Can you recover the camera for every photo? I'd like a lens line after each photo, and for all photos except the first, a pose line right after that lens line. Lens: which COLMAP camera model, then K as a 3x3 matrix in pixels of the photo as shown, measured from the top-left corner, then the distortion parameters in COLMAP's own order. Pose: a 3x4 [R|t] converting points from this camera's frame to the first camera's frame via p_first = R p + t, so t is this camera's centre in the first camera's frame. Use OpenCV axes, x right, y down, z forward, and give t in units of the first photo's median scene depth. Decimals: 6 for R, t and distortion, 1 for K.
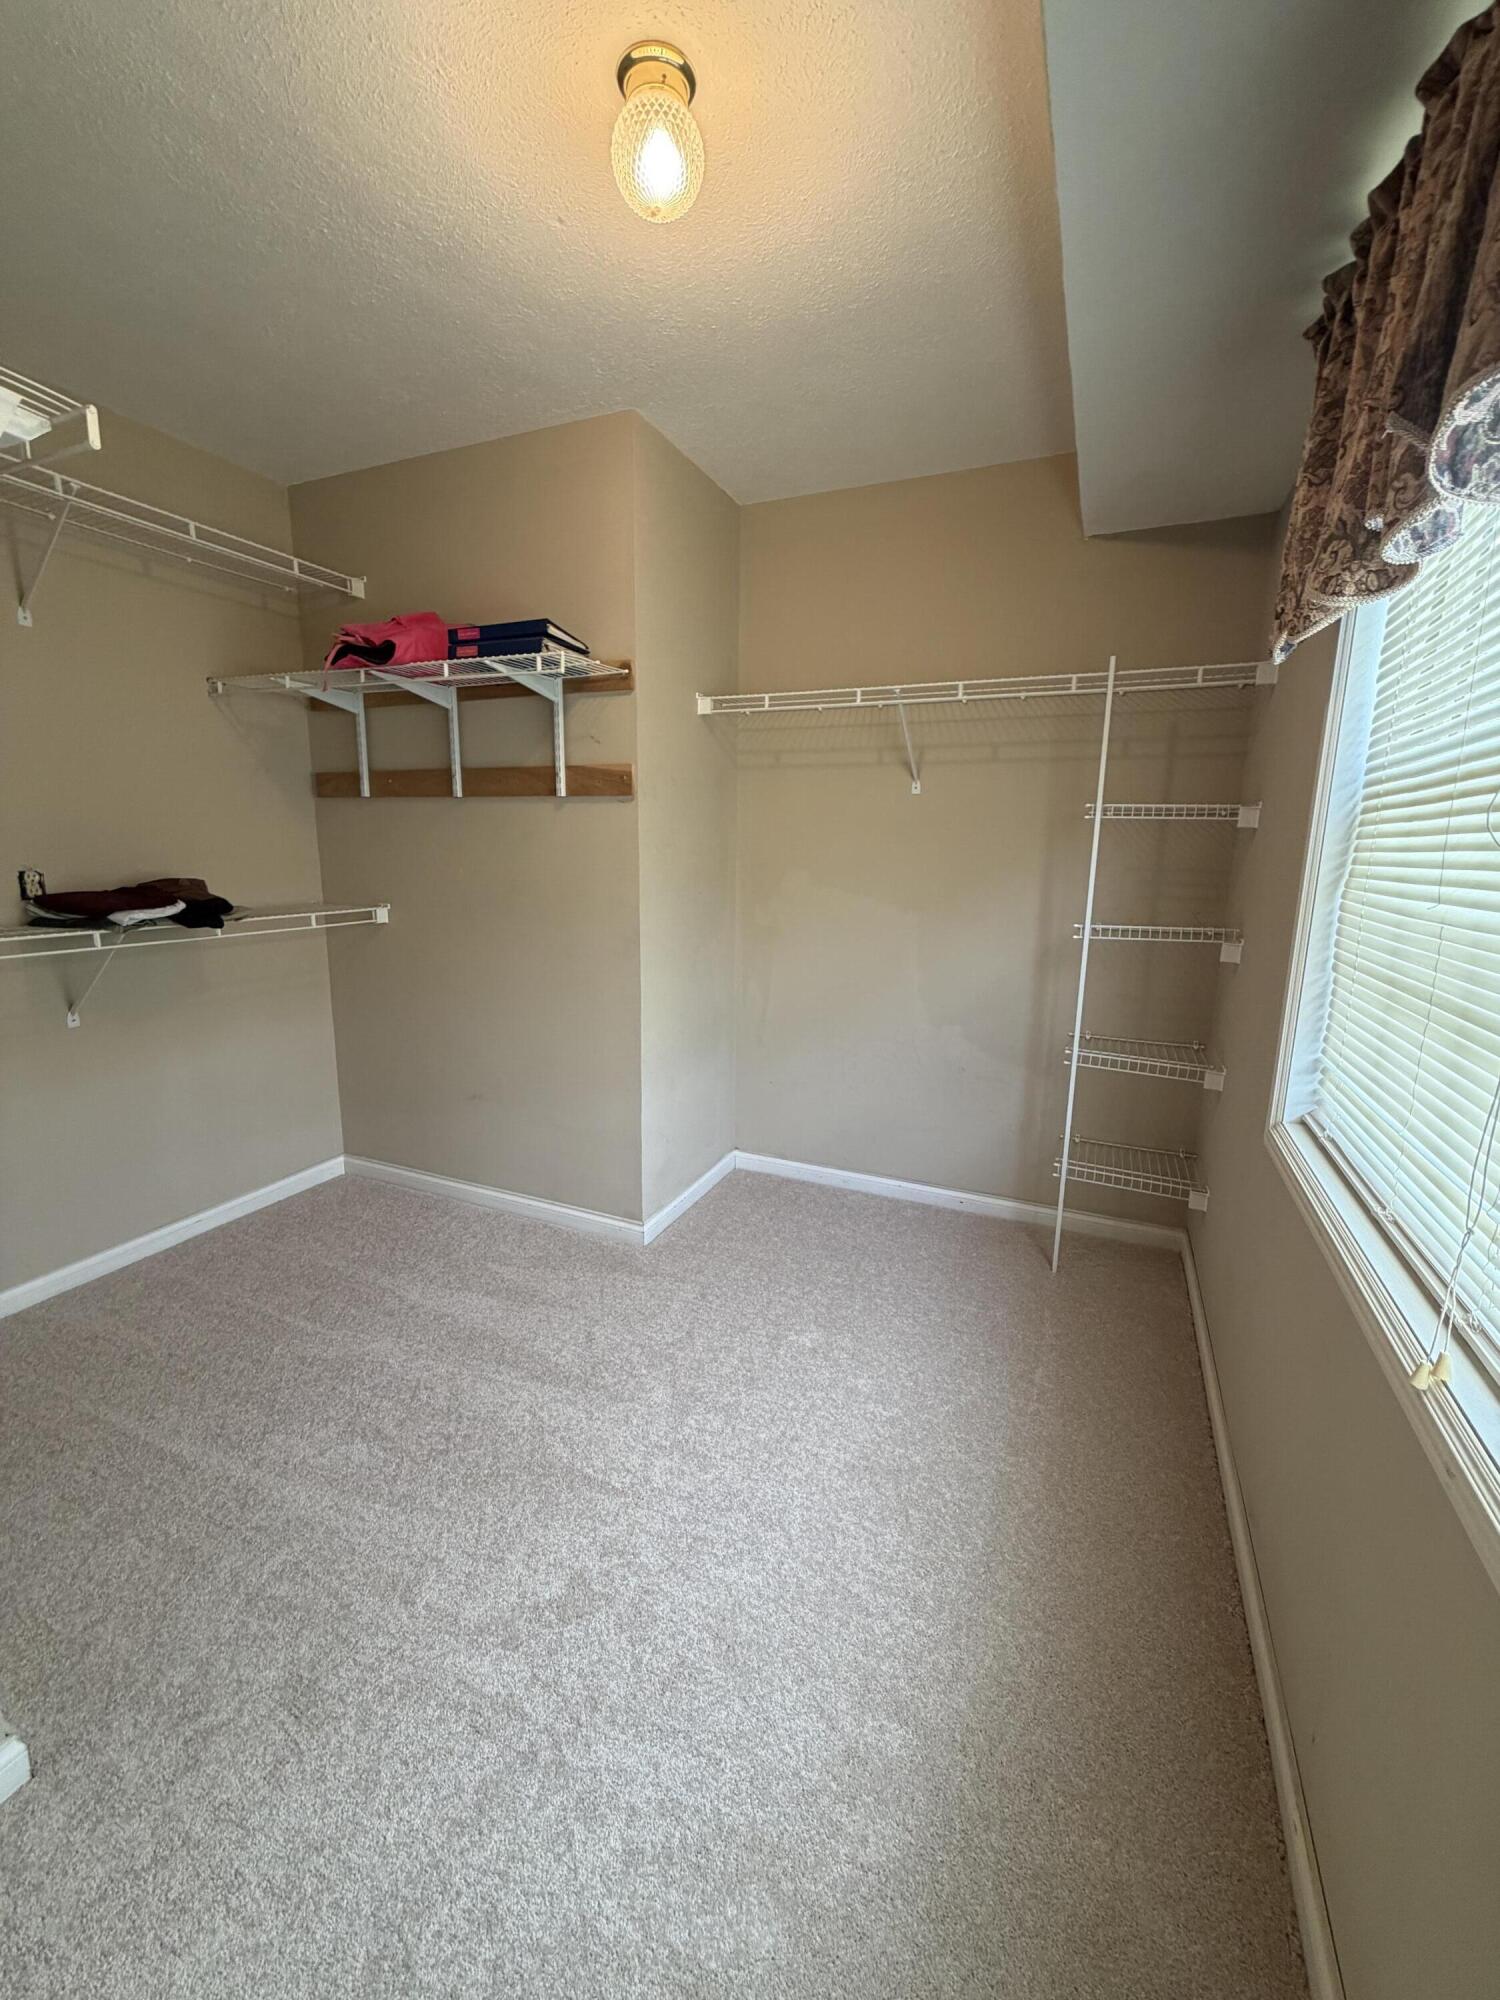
lens RADIAL K [[800.7, 0, 751.0], [0, 800.7, 998.9], [0, 0, 1]] dist [0.000847, 0.000175]
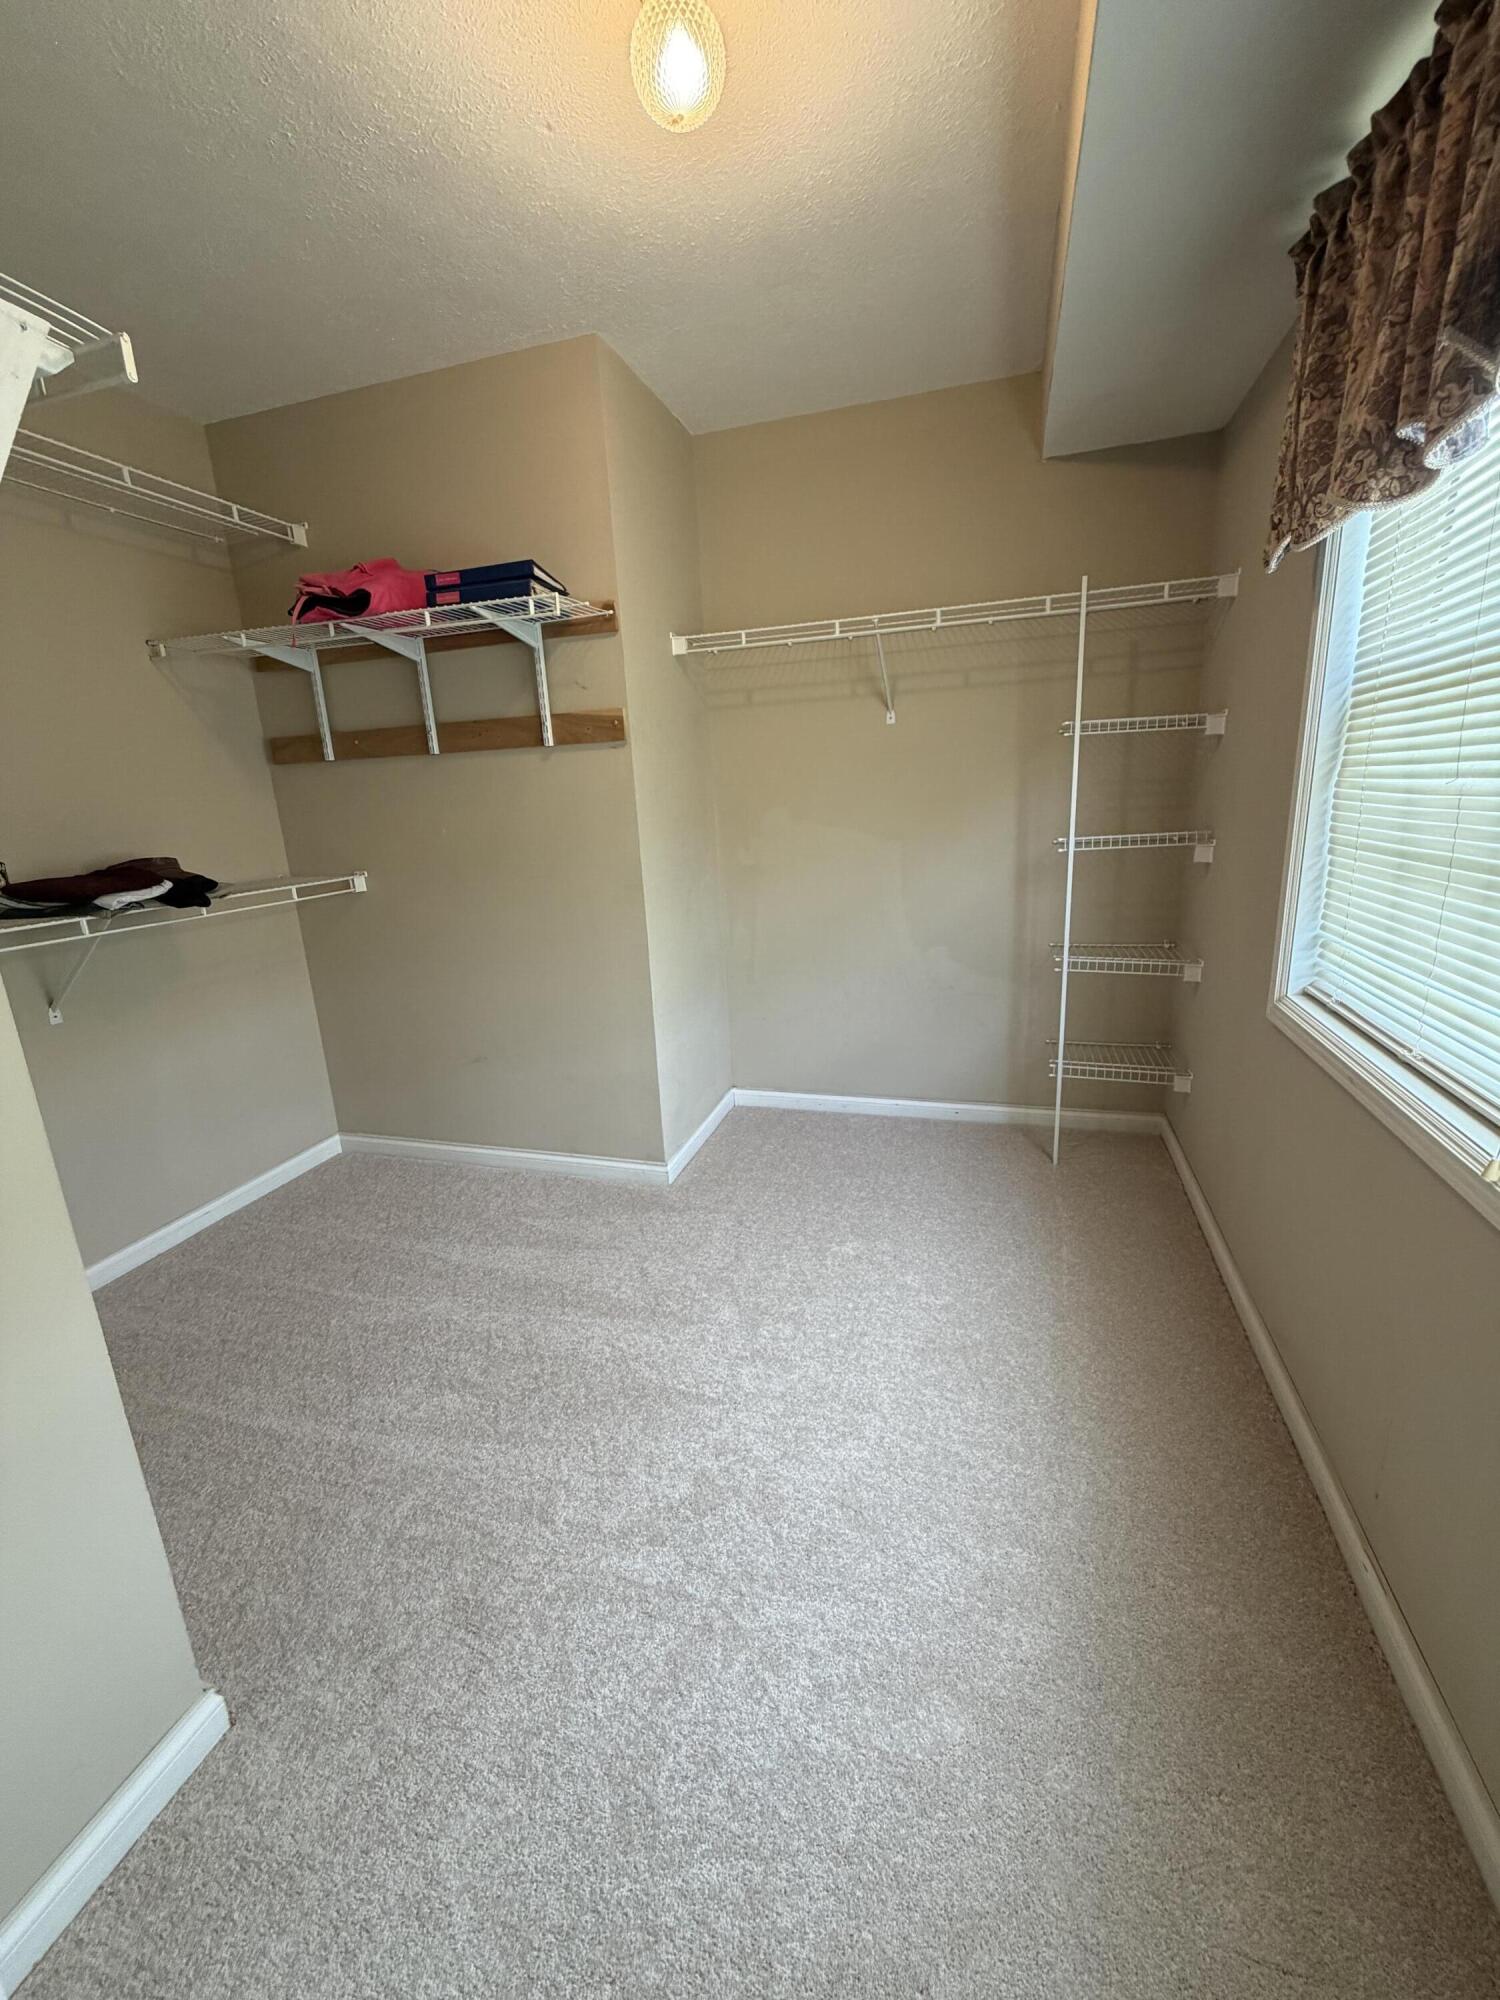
lens RADIAL K [[800.7, 0, 745.1], [0, 800.7, 1000.1], [0, 0, 1]] dist [0.000847, 0.000175]
pose [[0.990980, -0.091704, 0.097716, -0.173592], [0.085685, 0.994257, 0.064114, 0.021640], [-0.103034, -0.055163, 0.993147, -0.028381]]
